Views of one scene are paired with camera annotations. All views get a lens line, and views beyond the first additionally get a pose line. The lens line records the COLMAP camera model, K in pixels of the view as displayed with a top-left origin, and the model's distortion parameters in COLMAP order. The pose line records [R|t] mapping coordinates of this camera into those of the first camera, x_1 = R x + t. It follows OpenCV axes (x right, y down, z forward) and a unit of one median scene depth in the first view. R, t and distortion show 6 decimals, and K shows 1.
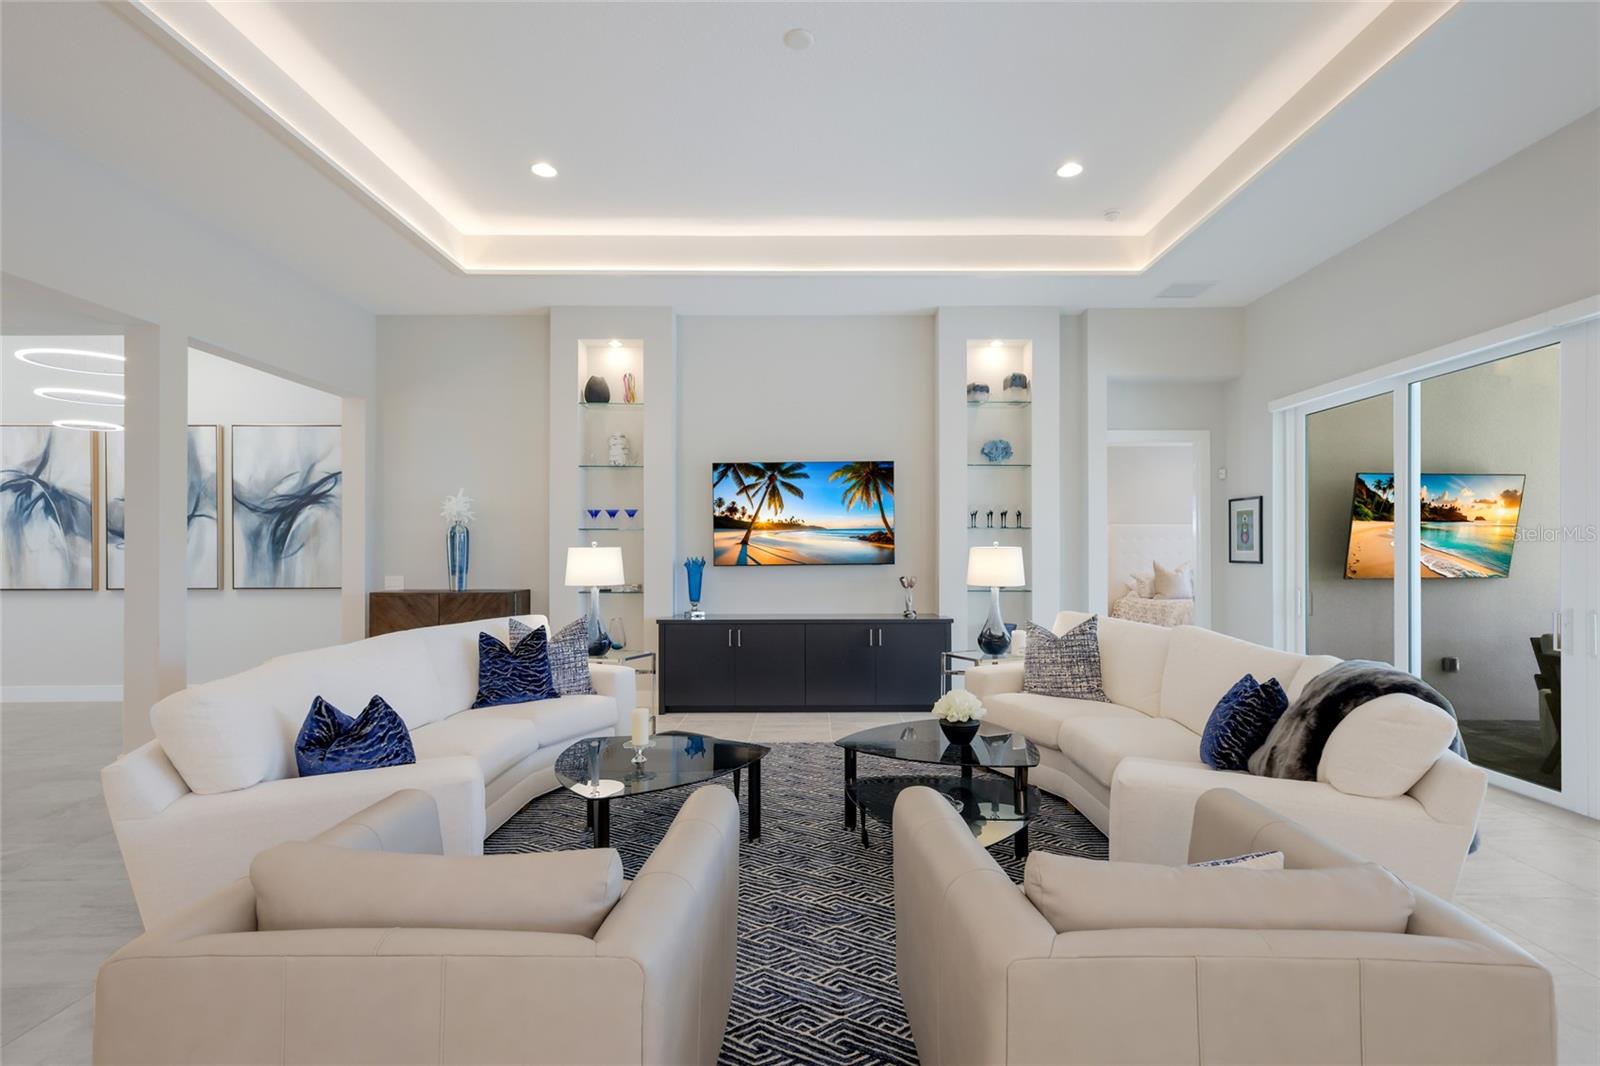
lens RADIAL K [[744.6, 0, 816.9], [0, 744.6, 548.3], [0, 0, 1]] dist [0.011733, 0.000619]
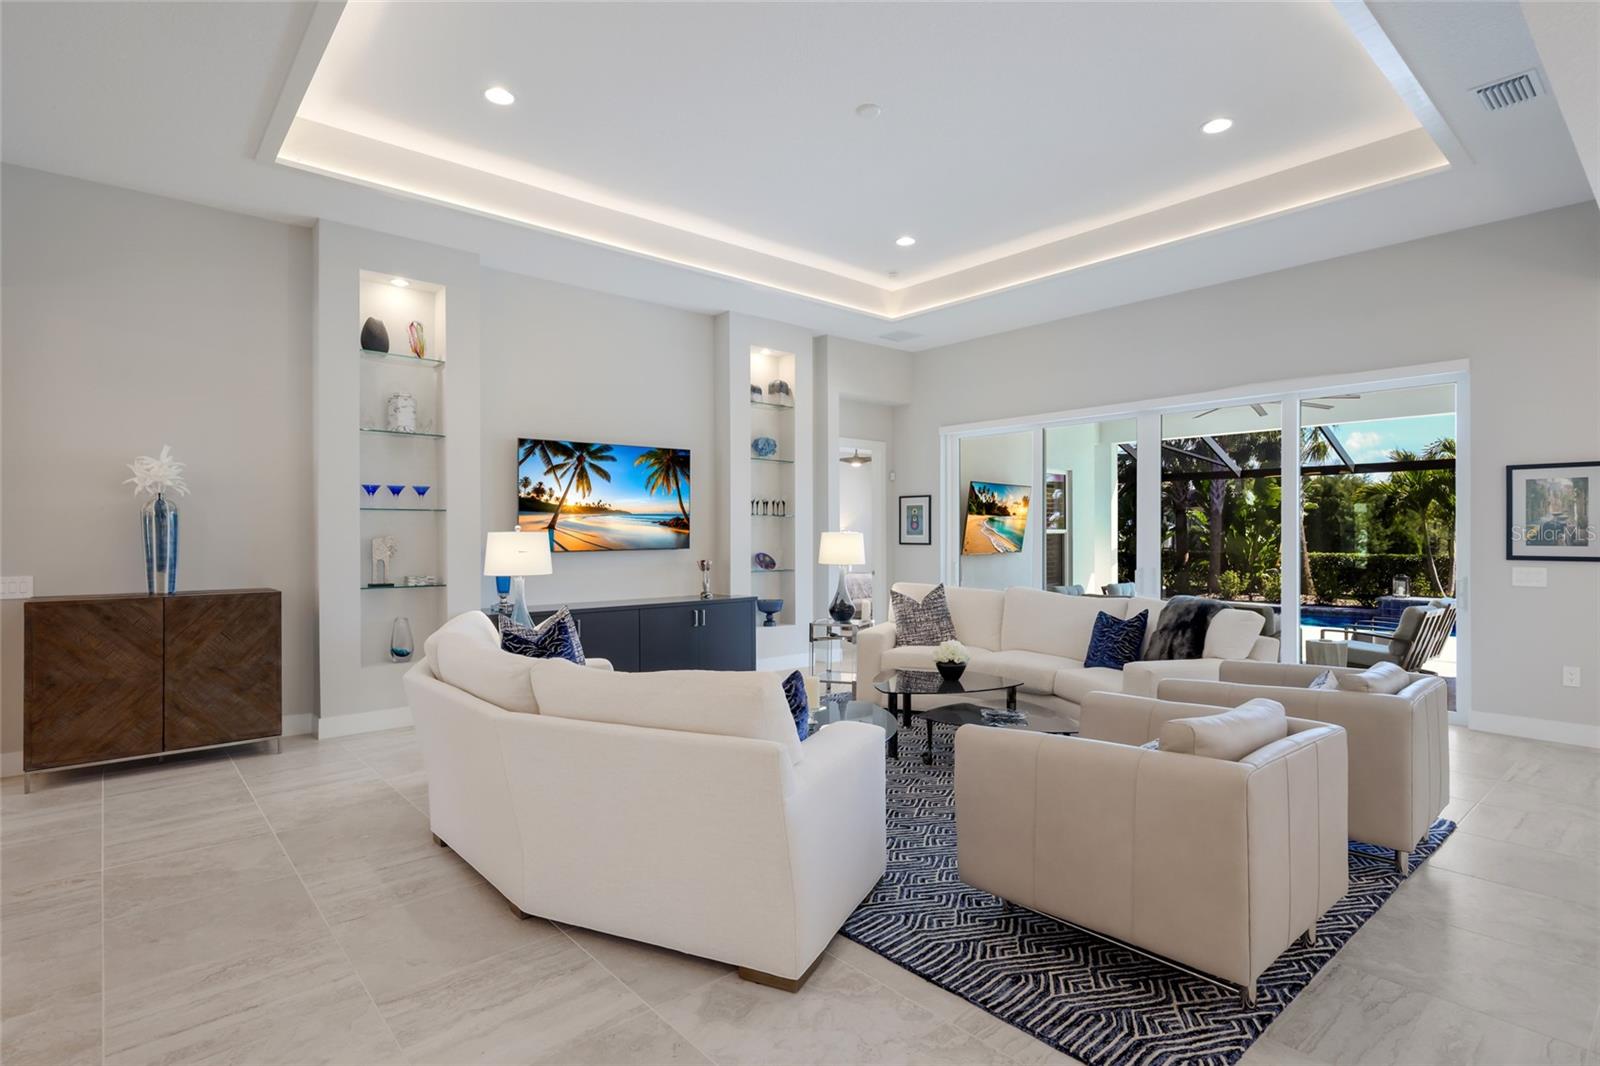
lens RADIAL K [[801.8, 0, 800.0], [0, 801.8, 533.0], [0, 0, 1]] dist [0.010998, -0.000077]
pose [[0.756517, 0.000957, 0.653973, -0.515091], [-0.001807, 0.999998, 0.000627, -0.001428], [-0.653971, -0.001656, 0.756518, 0.047513]]
